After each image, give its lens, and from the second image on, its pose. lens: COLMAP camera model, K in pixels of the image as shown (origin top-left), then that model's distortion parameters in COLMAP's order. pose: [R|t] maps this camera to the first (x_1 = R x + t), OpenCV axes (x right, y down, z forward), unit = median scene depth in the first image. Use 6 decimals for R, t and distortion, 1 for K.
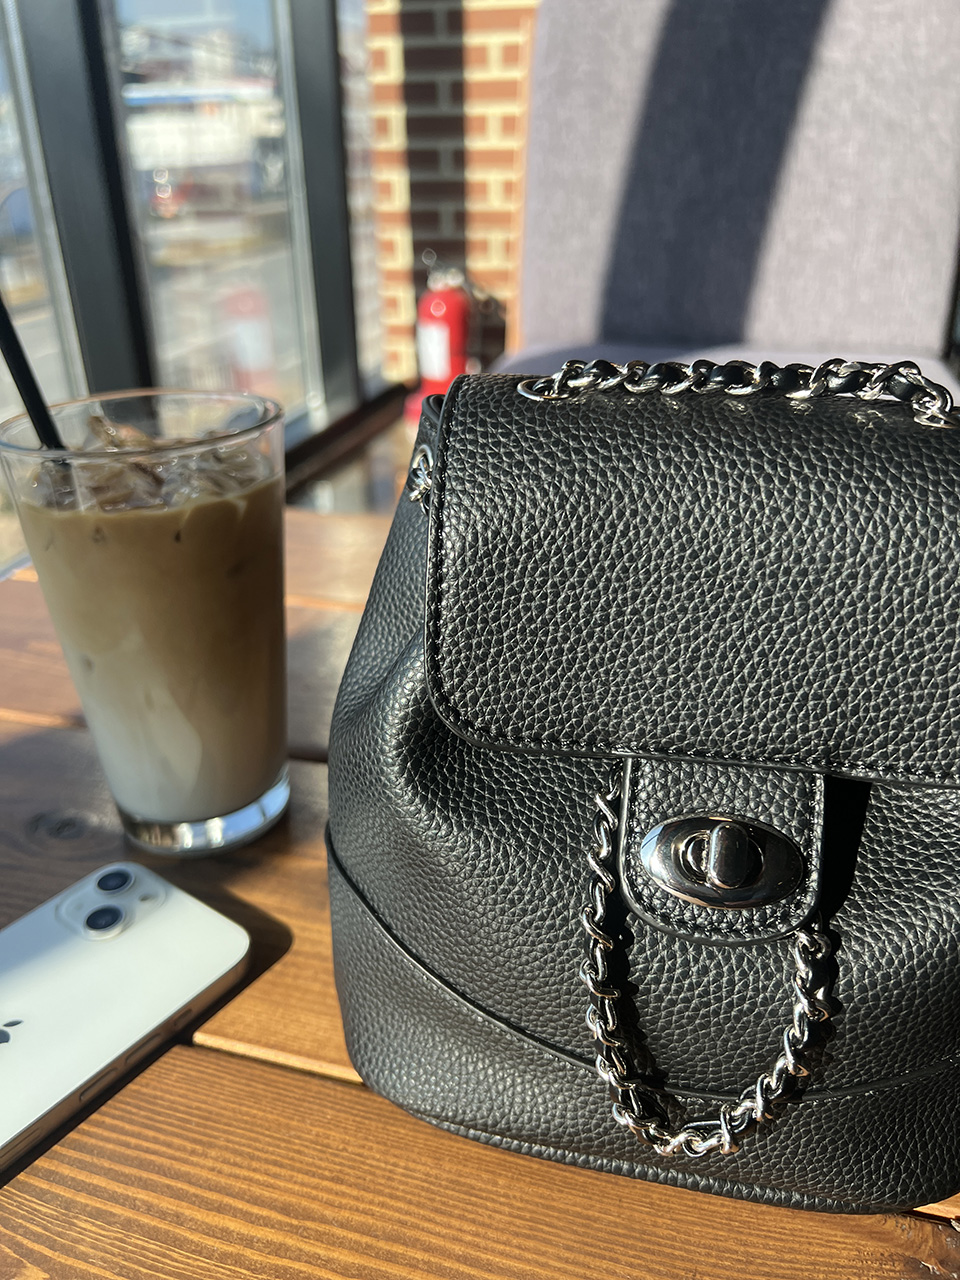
lens RADIAL K [[1021.9, 0, 475.9], [0, 1021.9, 641.2], [0, 0, 1]] dist [0.010847, -0.030626]
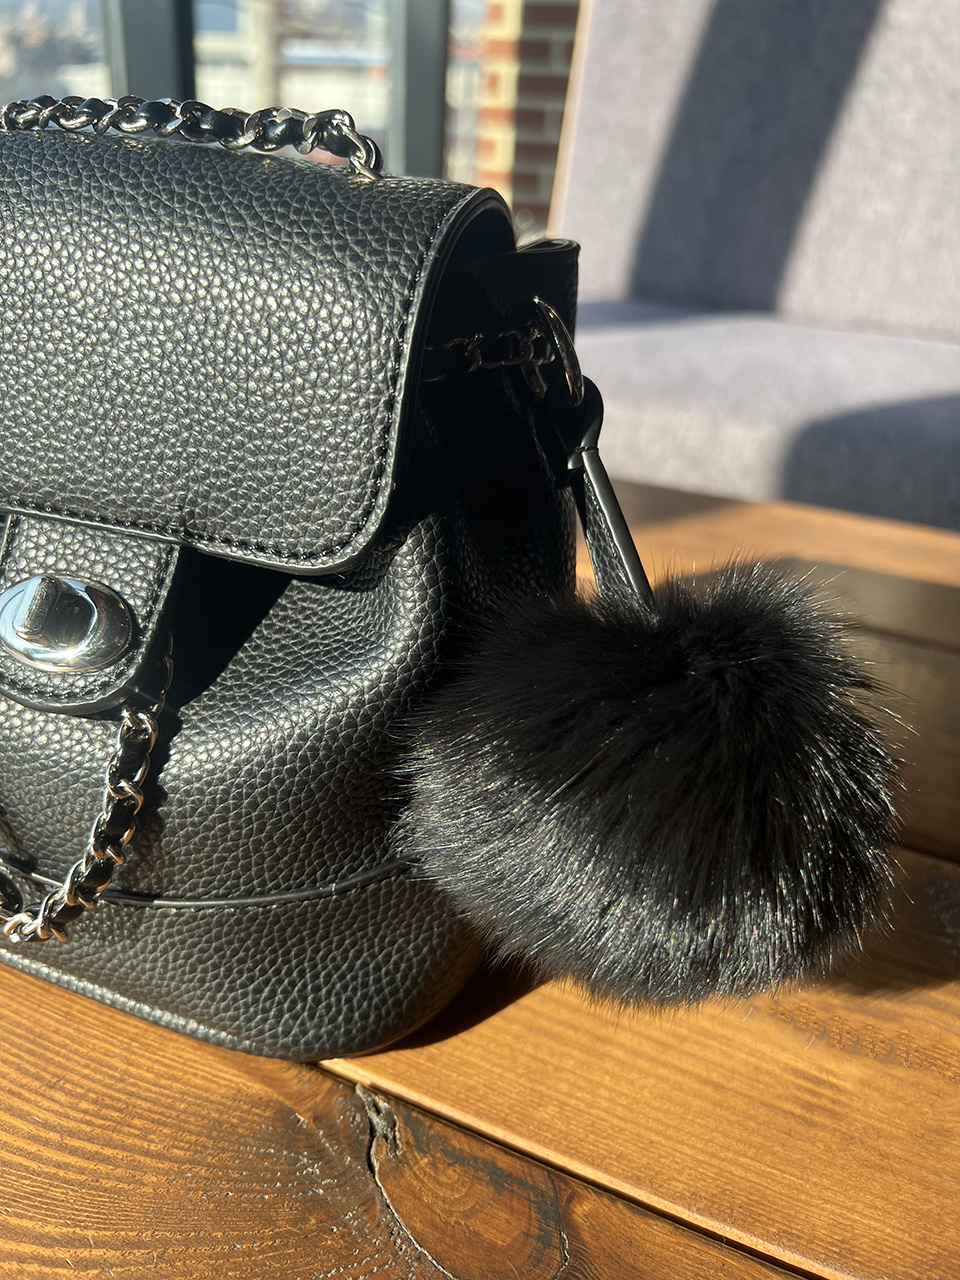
lens RADIAL K [[1021.9, 0, 490.5], [0, 1021.9, 648.2], [0, 0, 1]] dist [0.010847, -0.030626]
pose [[0.987155, 0.126971, -0.096967, 0.471133], [-0.125330, 0.991852, 0.022852, 0.108578], [0.099078, -0.010405, 0.995025, 0.071852]]
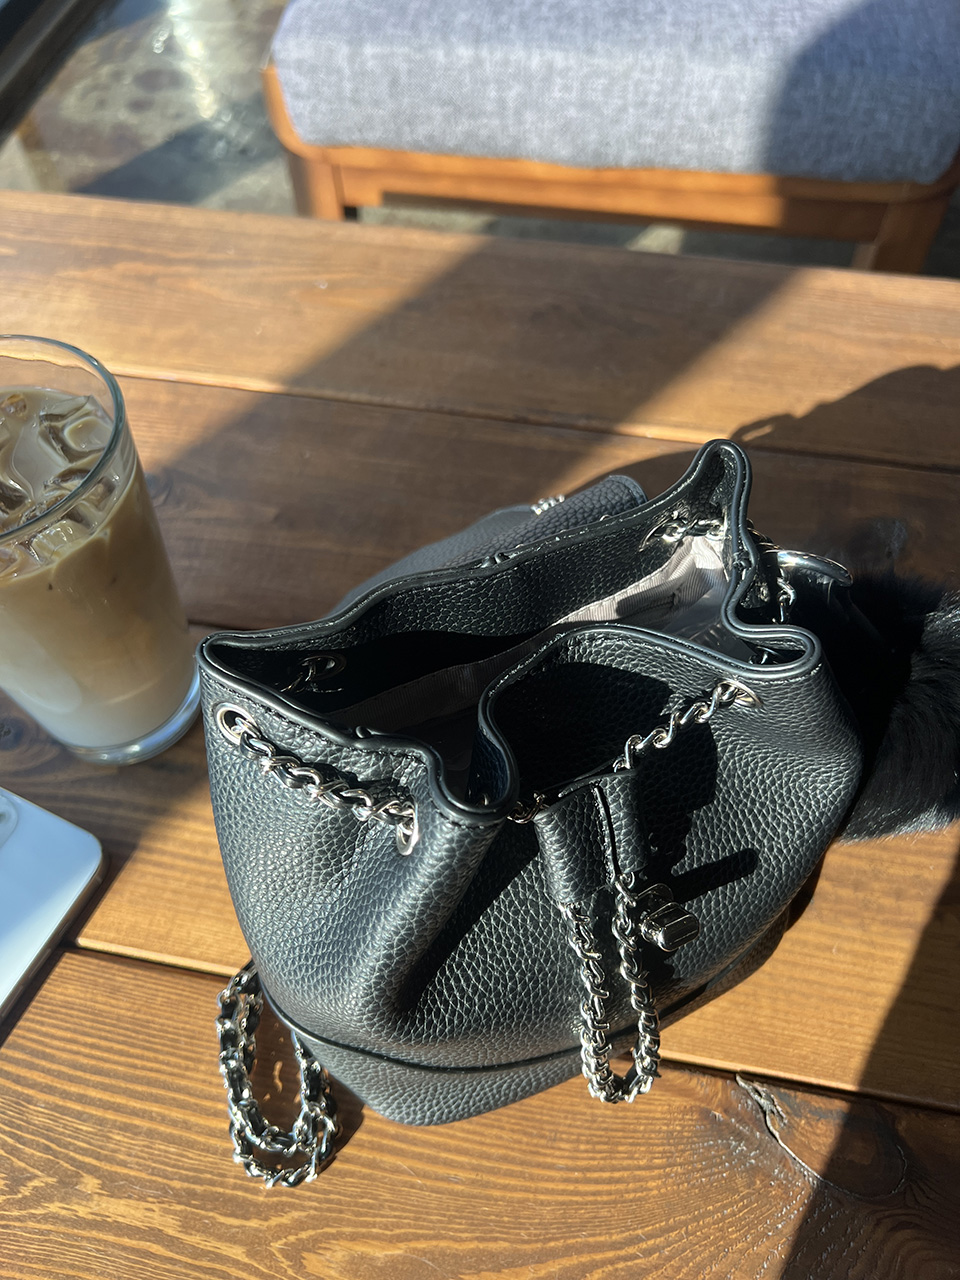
lens RADIAL K [[1021.9, 0, 489.9], [0, 1021.9, 632.9], [0, 0, 1]] dist [0.010847, -0.030626]
pose [[0.994744, -0.081343, 0.062185, 0.063790], [0.037089, 0.852350, 0.521655, -0.540079], [-0.095437, -0.516607, 0.850887, 0.102847]]
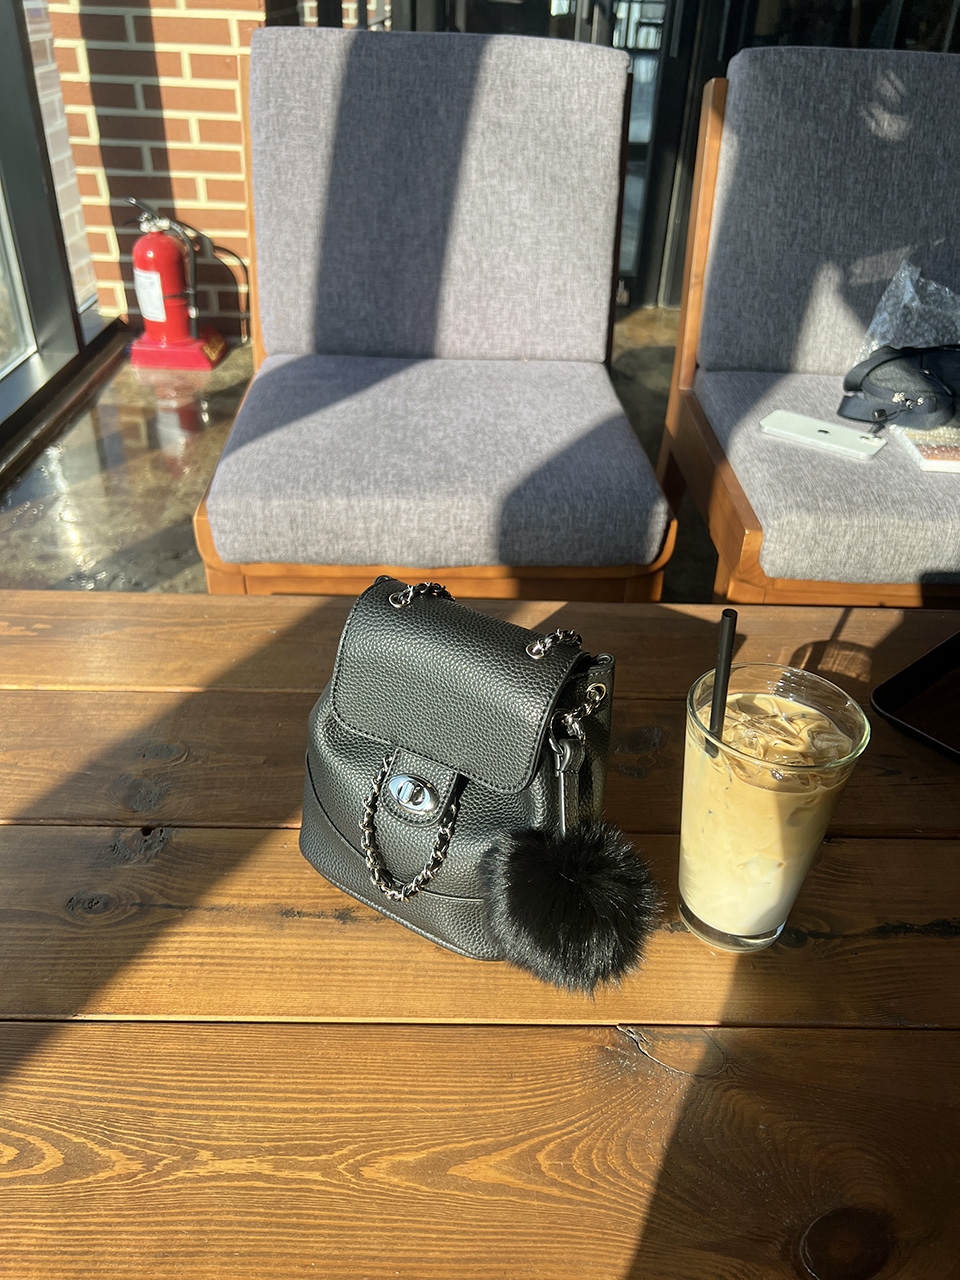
lens RADIAL K [[1021.9, 0, 511.4], [0, 1021.9, 621.9], [0, 0, 1]] dist [0.010847, -0.030626]
pose [[0.948612, -0.110013, 0.296703, -0.251992], [0.071647, 0.987943, 0.137244, -0.490599], [-0.308224, -0.108934, 0.945056, -0.744084]]
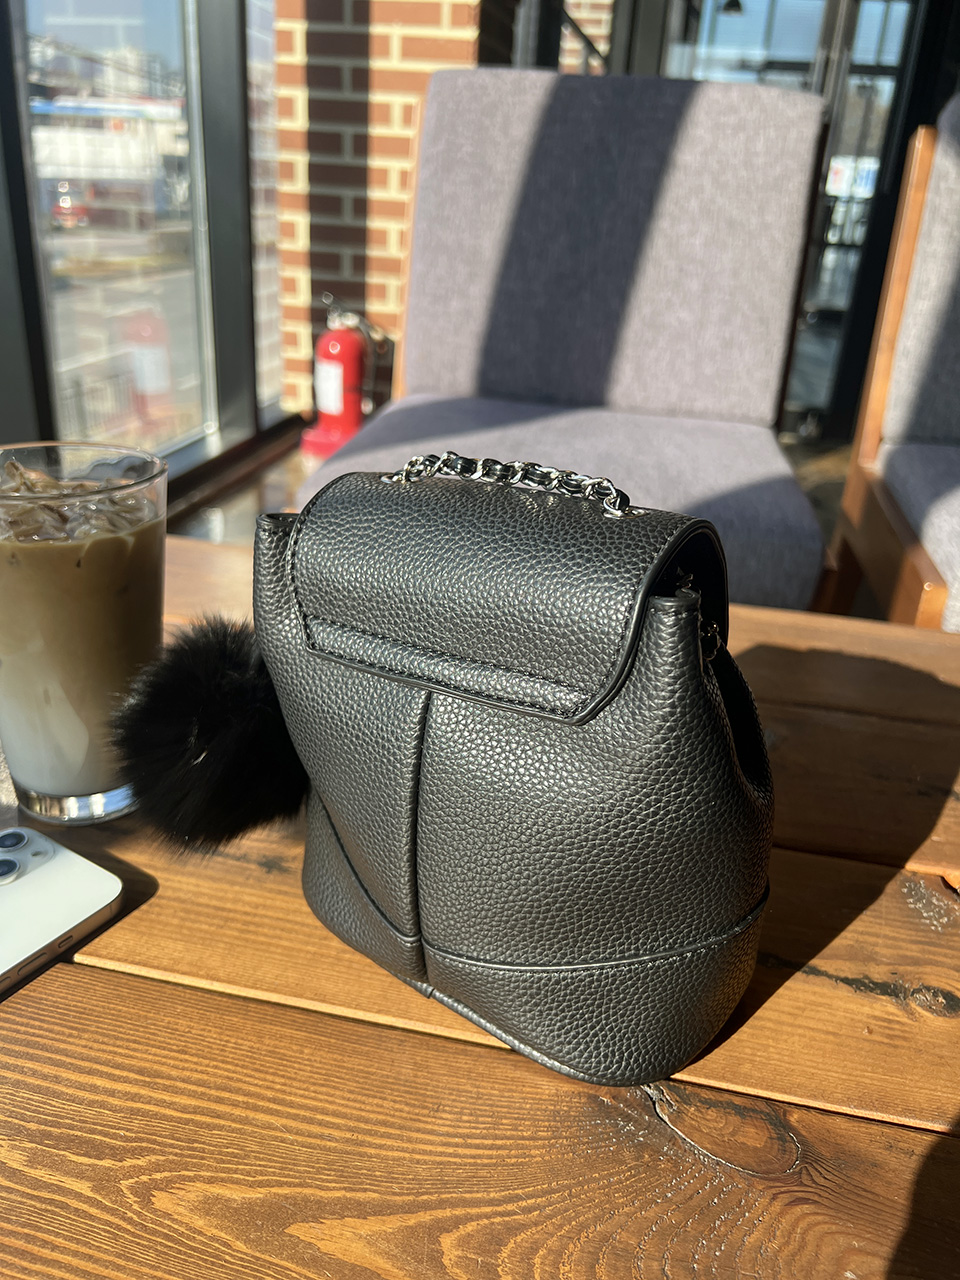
lens RADIAL K [[1021.9, 0, 487.7], [0, 1021.9, 635.3], [0, 0, 1]] dist [0.010847, -0.030626]
pose [[0.993195, 0.033525, 0.111533, 0.073761], [-0.029683, 0.998913, -0.035935, 0.017159], [-0.112616, 0.032379, 0.993111, -0.305478]]
